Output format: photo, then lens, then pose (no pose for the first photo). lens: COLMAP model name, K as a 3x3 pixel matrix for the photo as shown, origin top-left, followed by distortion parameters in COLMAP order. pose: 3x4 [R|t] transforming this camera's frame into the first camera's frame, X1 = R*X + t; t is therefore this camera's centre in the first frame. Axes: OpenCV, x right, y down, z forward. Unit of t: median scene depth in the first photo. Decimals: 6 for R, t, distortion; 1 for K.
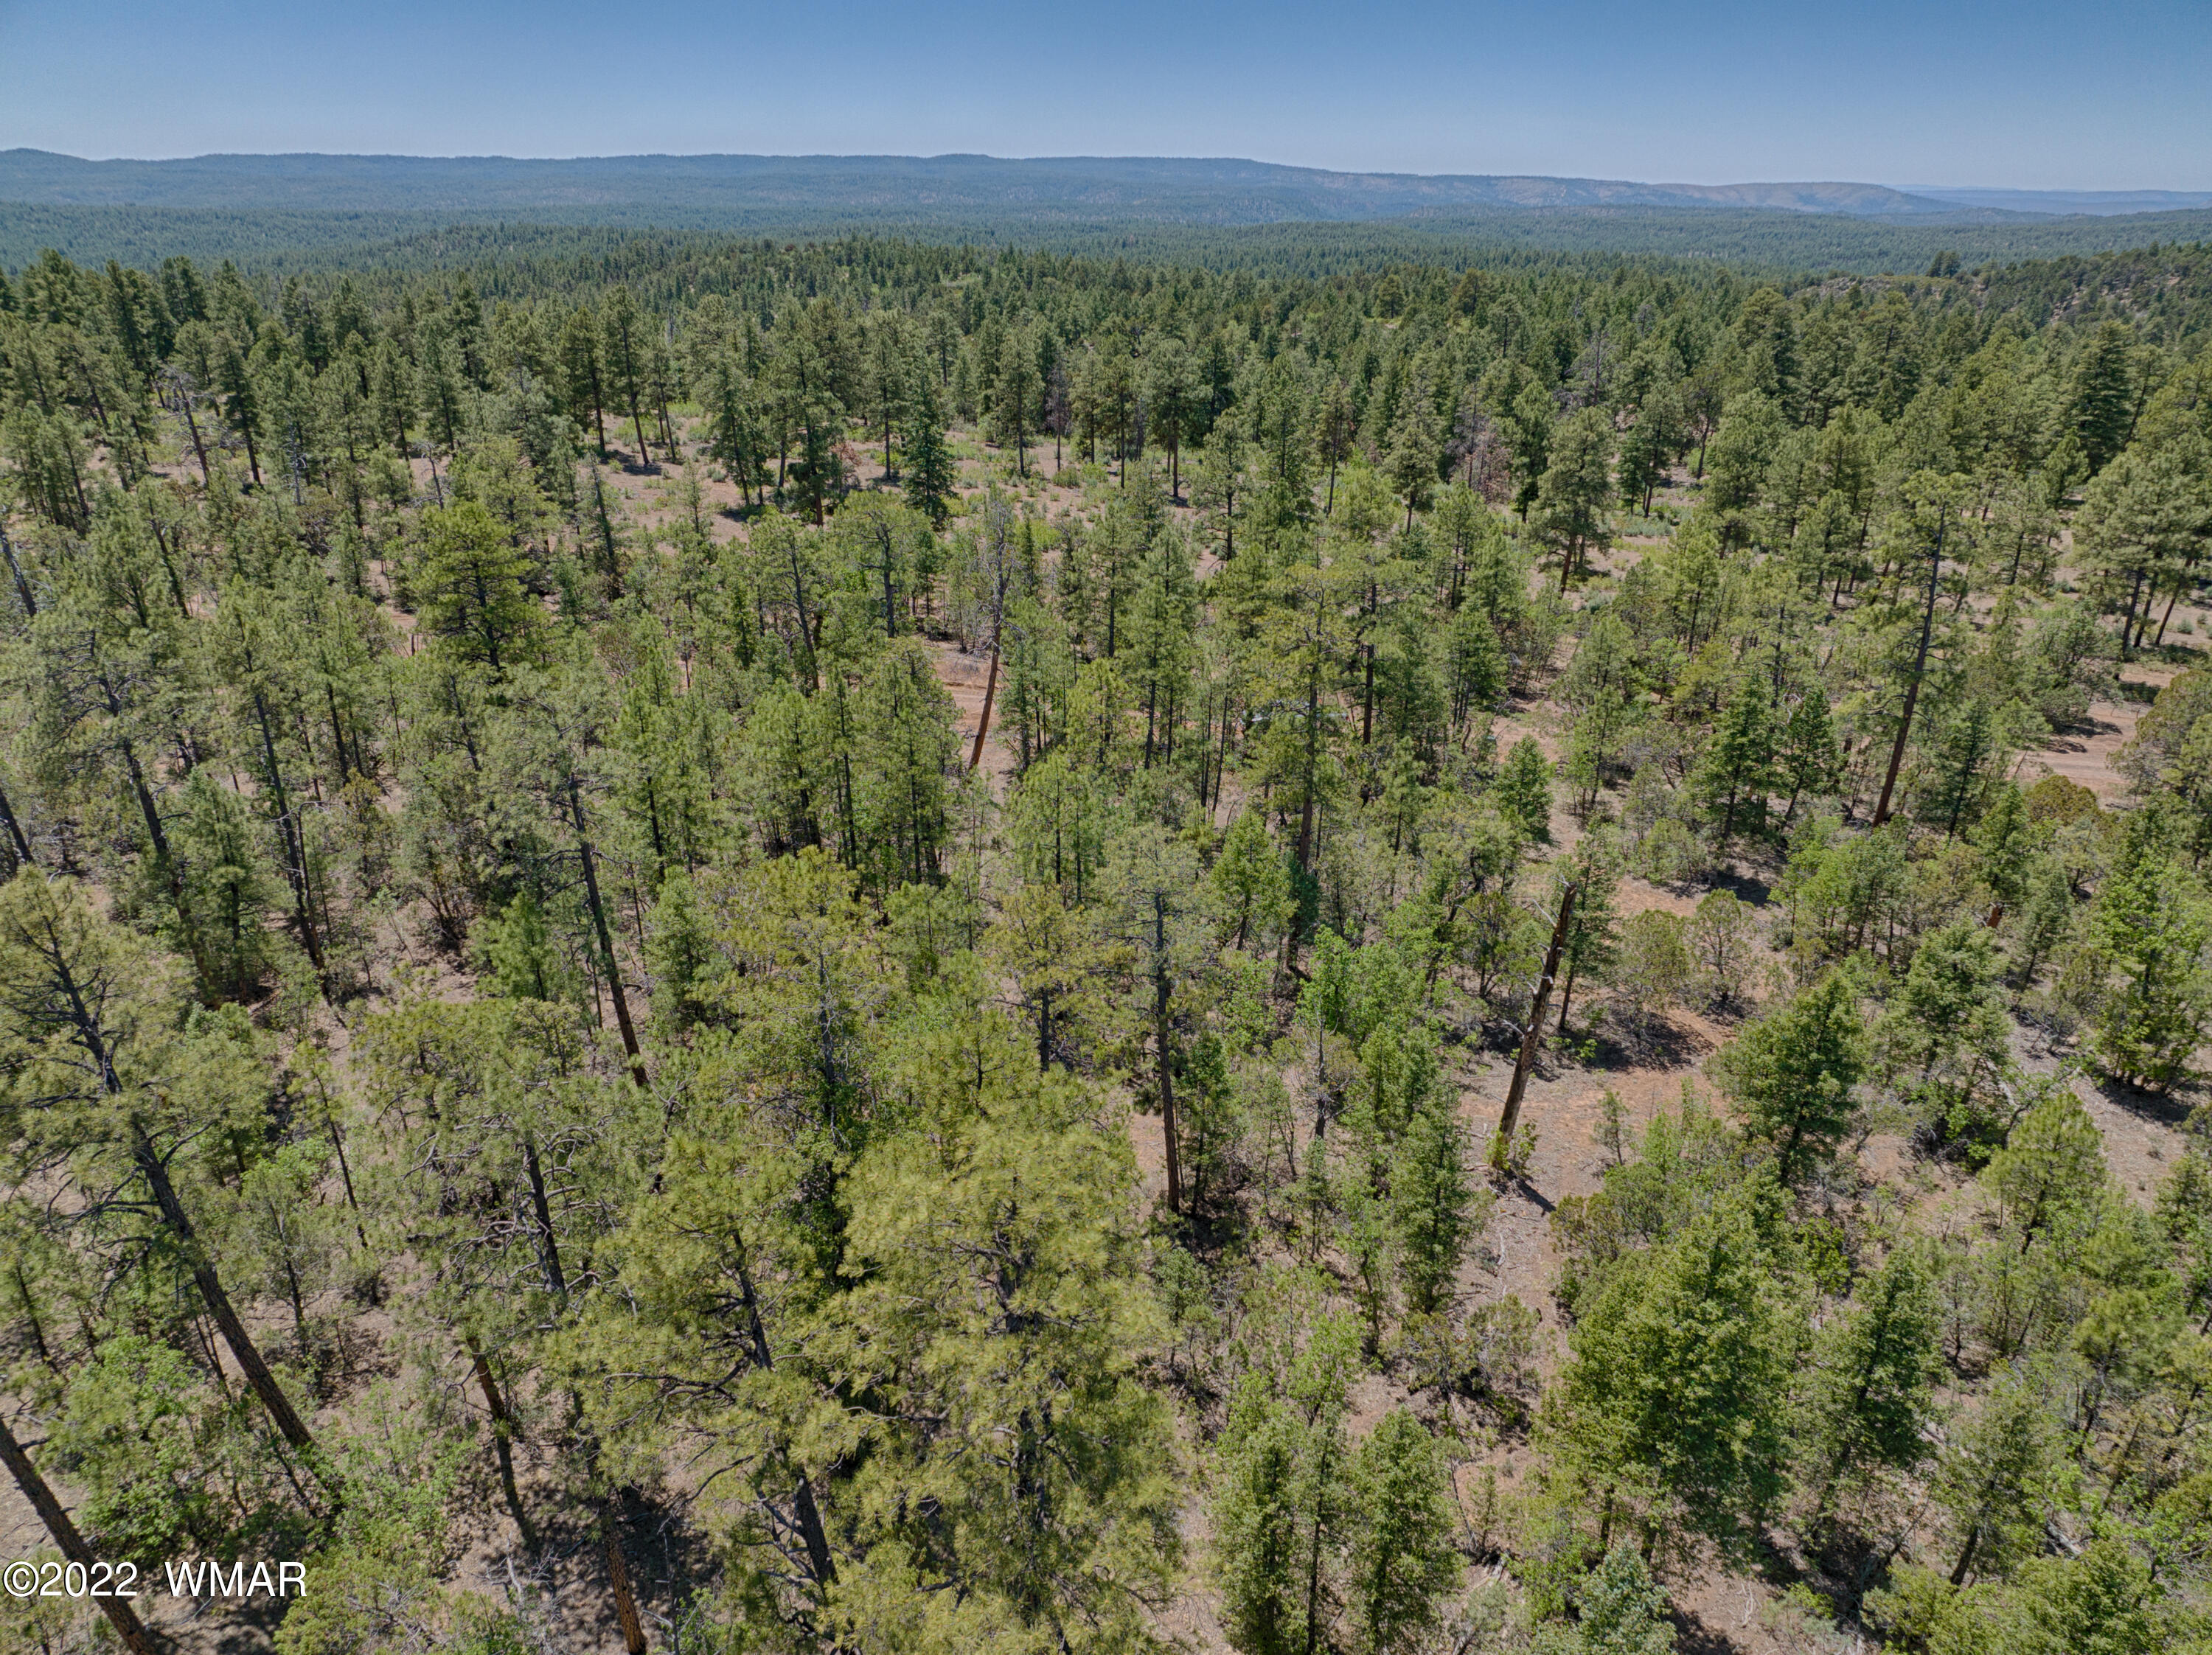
lens RADIAL K [[1552.4, 0, 1107.8], [0, 1552.4, 830.9], [0, 0, 1]] dist [-0.036358, 0.003243]
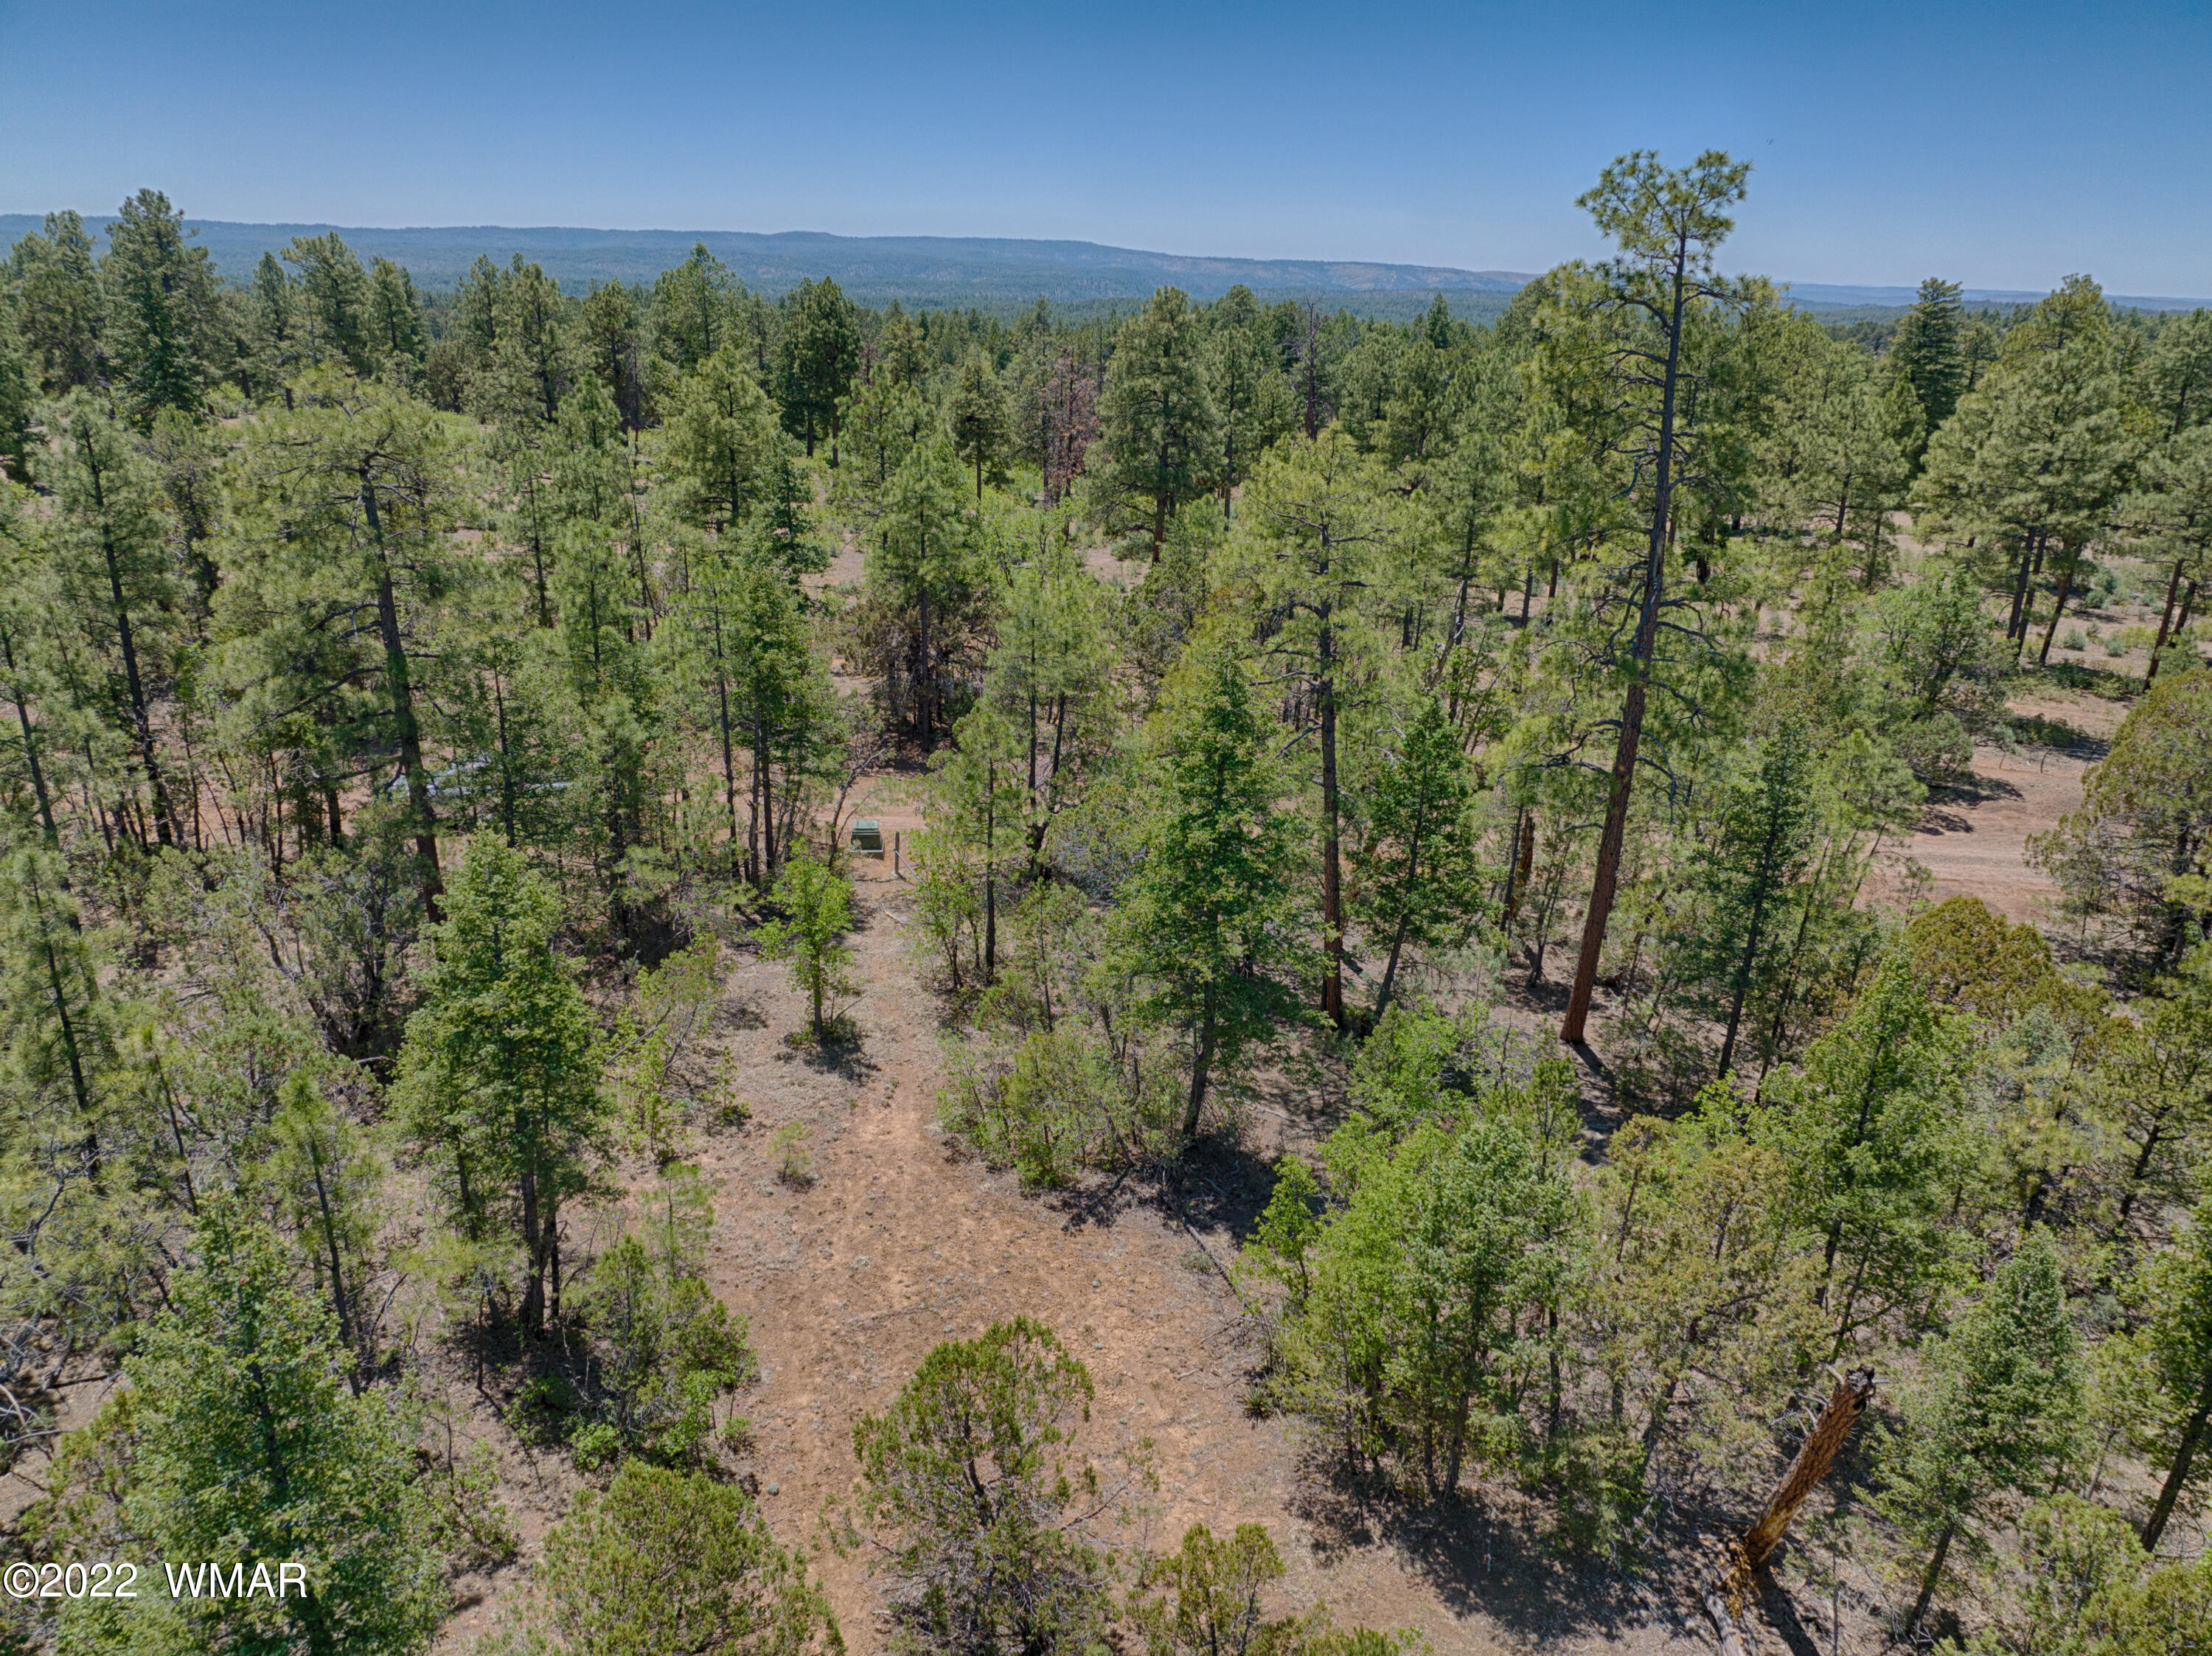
lens RADIAL K [[1552.5, 0, 1095.7], [0, 1552.5, 831.2], [0, 0, 1]] dist [-0.036358, 0.003243]
pose [[0.996069, -0.014793, 0.087335, 0.253332], [0.018790, 0.998805, -0.045119, -0.030782], [-0.086564, 0.046583, 0.995157, 0.440658]]
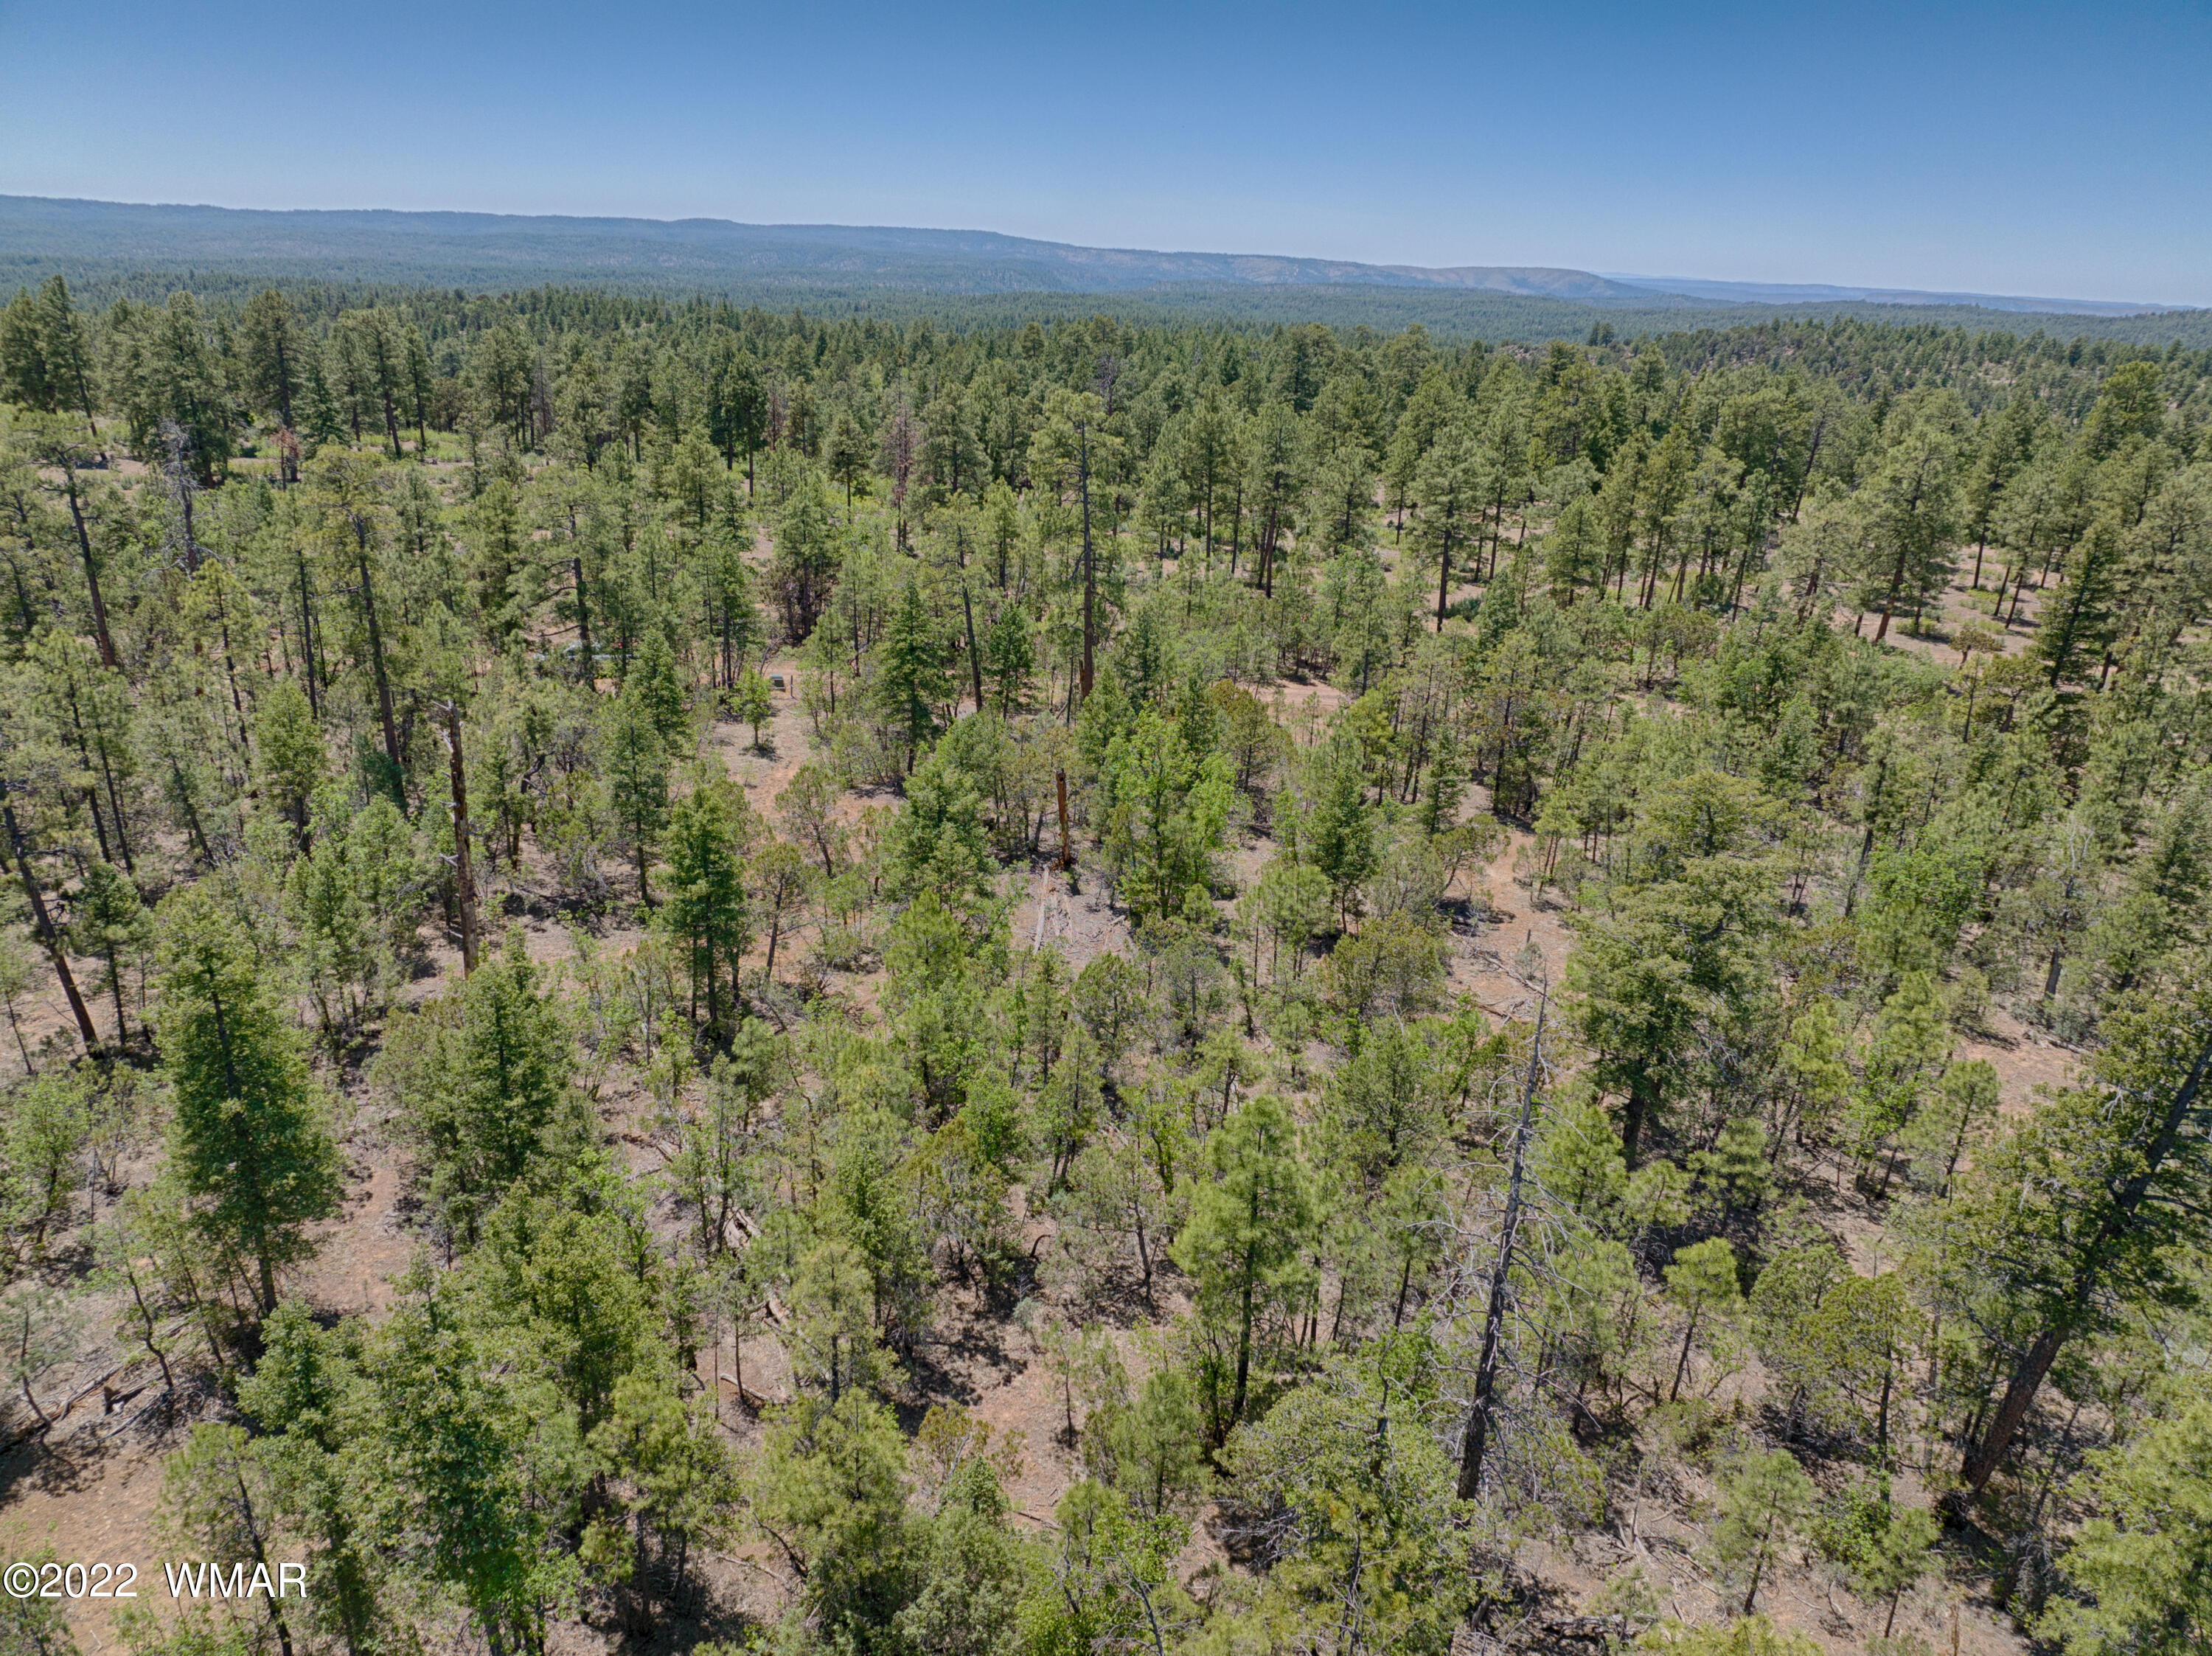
lens RADIAL K [[1552.5, 0, 1106.0], [0, 1552.5, 823.7], [0, 0, 1]] dist [-0.036358, 0.003243]
pose [[0.988220, -0.025325, 0.150929, 0.279047], [0.032058, 0.998589, -0.042347, 0.082533], [-0.149644, 0.046686, 0.987637, -0.048842]]
